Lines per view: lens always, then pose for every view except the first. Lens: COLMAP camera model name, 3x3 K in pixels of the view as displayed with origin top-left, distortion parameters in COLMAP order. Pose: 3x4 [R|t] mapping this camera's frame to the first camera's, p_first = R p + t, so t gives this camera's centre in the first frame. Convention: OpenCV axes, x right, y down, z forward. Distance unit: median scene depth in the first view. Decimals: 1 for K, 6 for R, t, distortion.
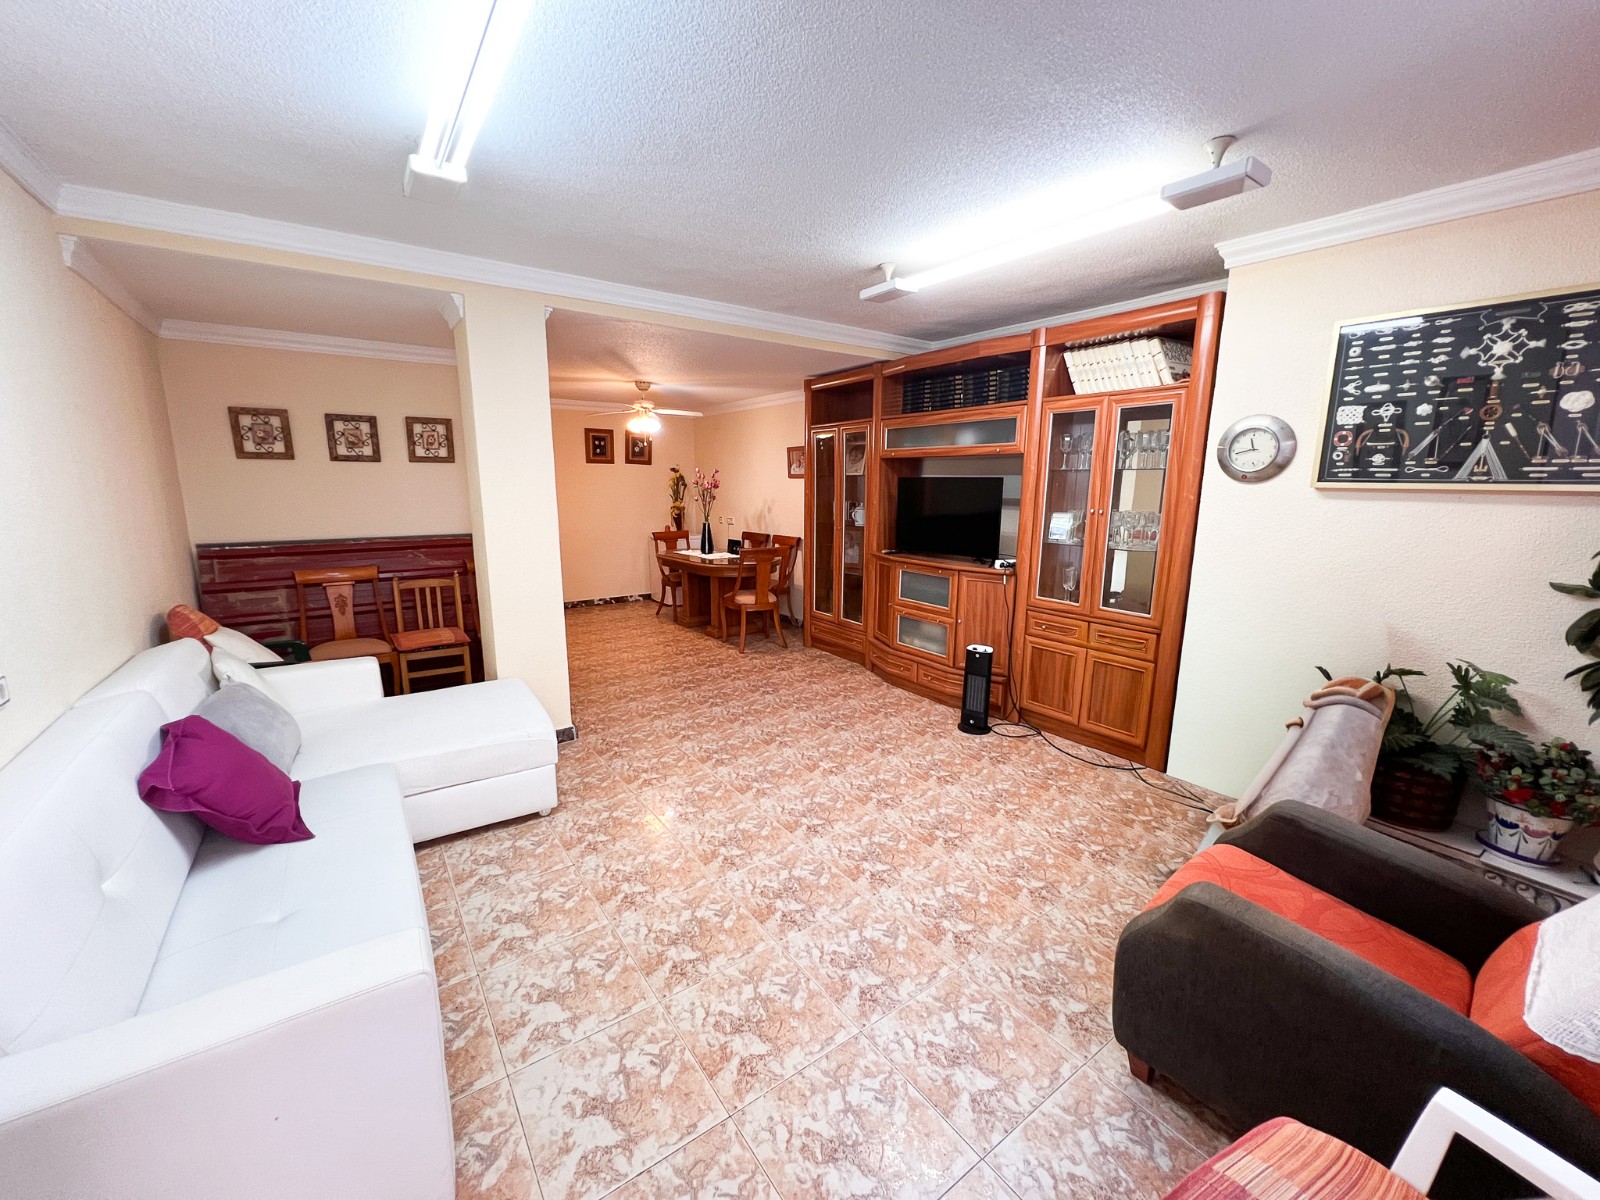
lens RADIAL K [[642.2, 0, 767.9], [0, 642.2, 613.3], [0, 0, 1]] dist [-0.002117, -0.000117]
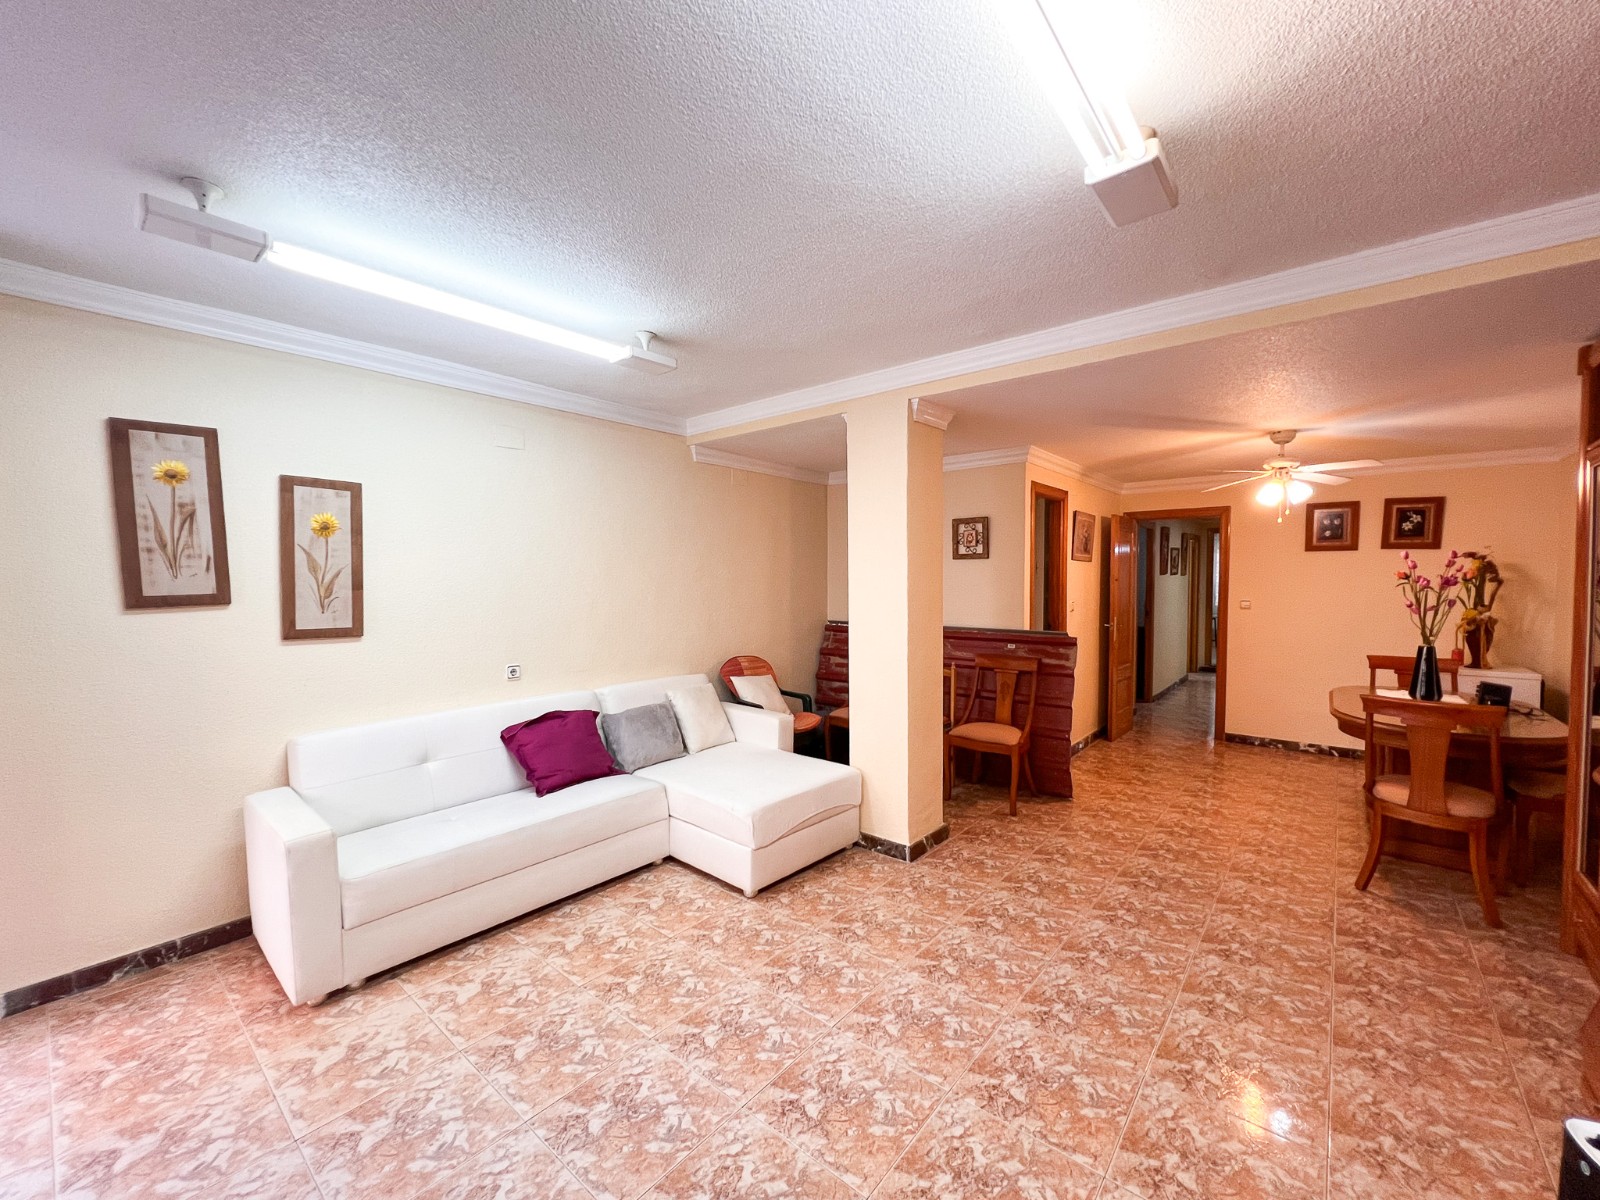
lens RADIAL K [[638.9, 0, 801.7], [0, 638.9, 613.1], [0, 0, 1]] dist [-0.000660, 0.000035]
pose [[0.276112, 0.045804, -0.960033, 0.313642], [-0.190363, 0.981682, -0.007913, -0.067011], [0.942085, 0.184940, 0.279773, 0.356313]]
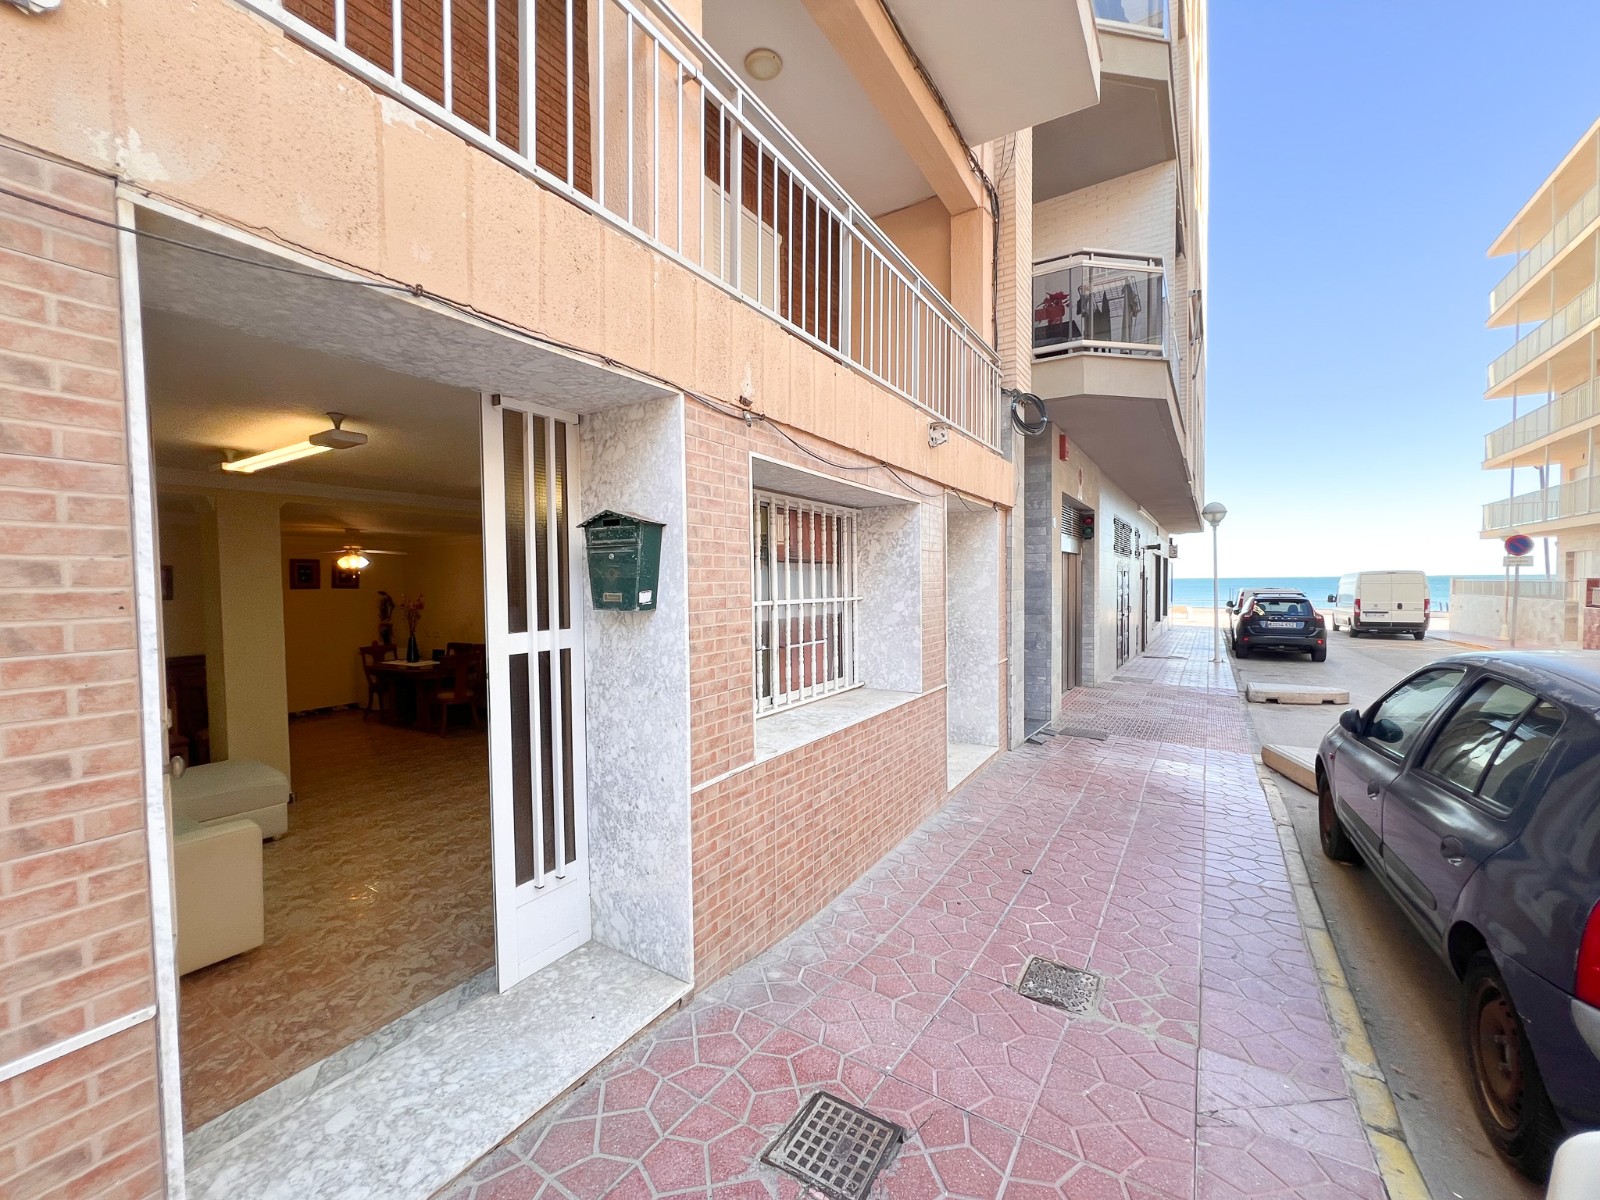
lens RADIAL K [[642.2, 0, 796.3], [0, 642.2, 607.3], [0, 0, 1]] dist [-0.002117, -0.000117]
pose [[0.914634, -0.024112, 0.403564, 0.087650], [0.093811, 0.983632, -0.153843, 0.064216], [-0.393249, 0.178569, 0.901925, -0.422137]]
